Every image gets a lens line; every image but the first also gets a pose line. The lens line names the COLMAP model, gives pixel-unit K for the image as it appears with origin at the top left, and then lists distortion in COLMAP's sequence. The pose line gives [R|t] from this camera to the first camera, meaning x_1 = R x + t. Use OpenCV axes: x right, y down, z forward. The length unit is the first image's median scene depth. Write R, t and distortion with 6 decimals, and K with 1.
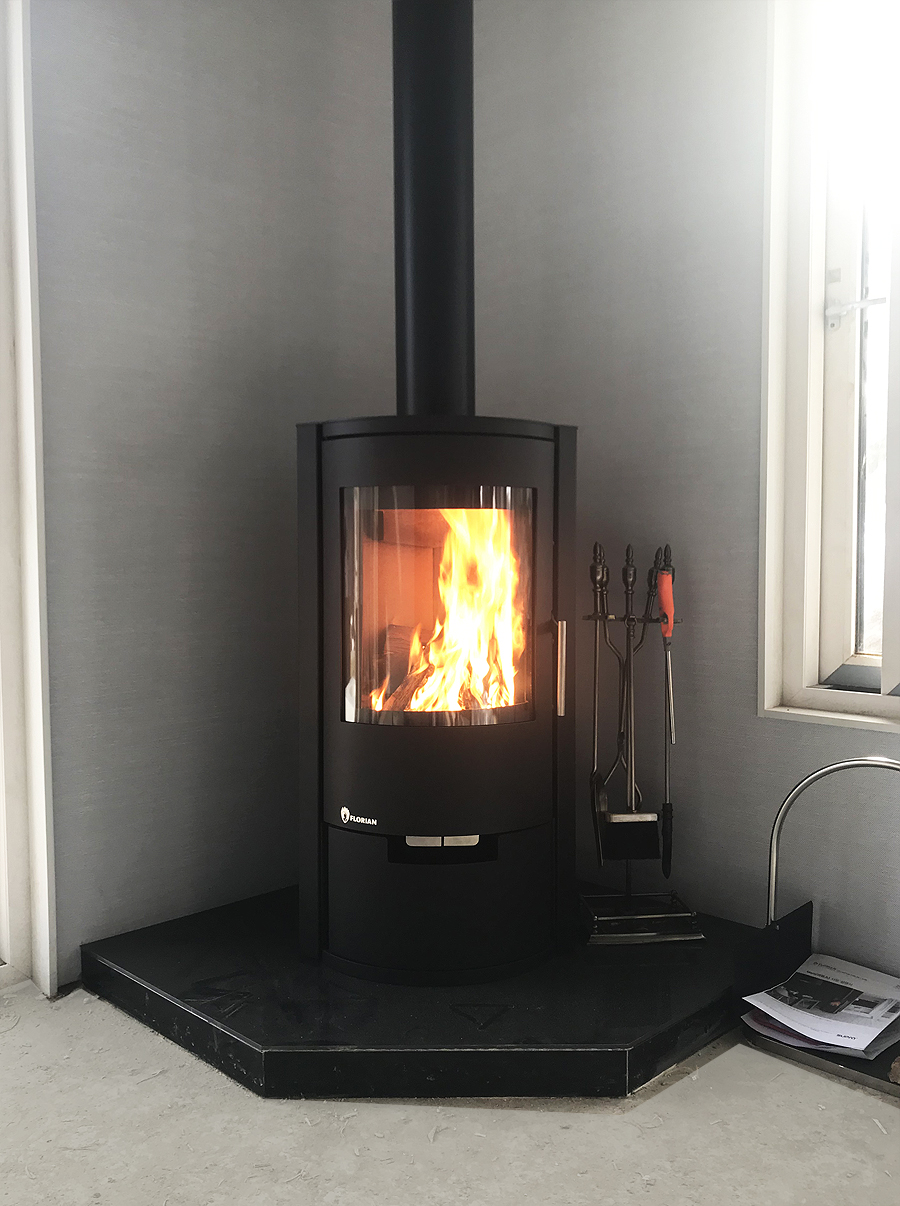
lens RADIAL K [[1037.2, 0, 456.9], [0, 1037.2, 618.6], [0, 0, 1]] dist [0.007688, 0.011787]
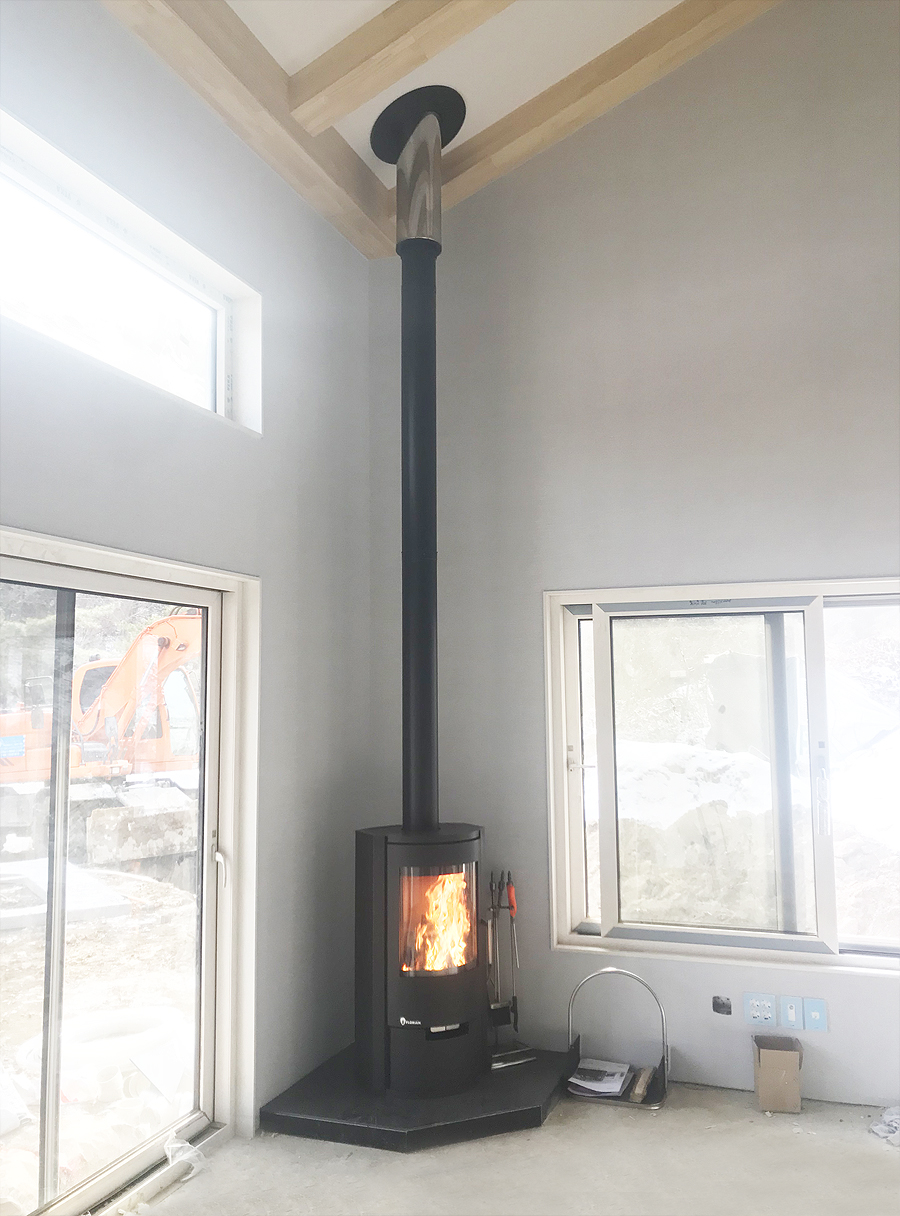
lens RADIAL K [[1045.9, 0, 450.0], [0, 1045.9, 608.0], [0, 0, 1]] dist [0.037670, -0.048239]
pose [[0.906384, 0.036124, 0.420907, -0.956368], [0.027052, 0.989330, -0.143161, -0.342923], [-0.421588, 0.141146, 0.895735, -1.117980]]
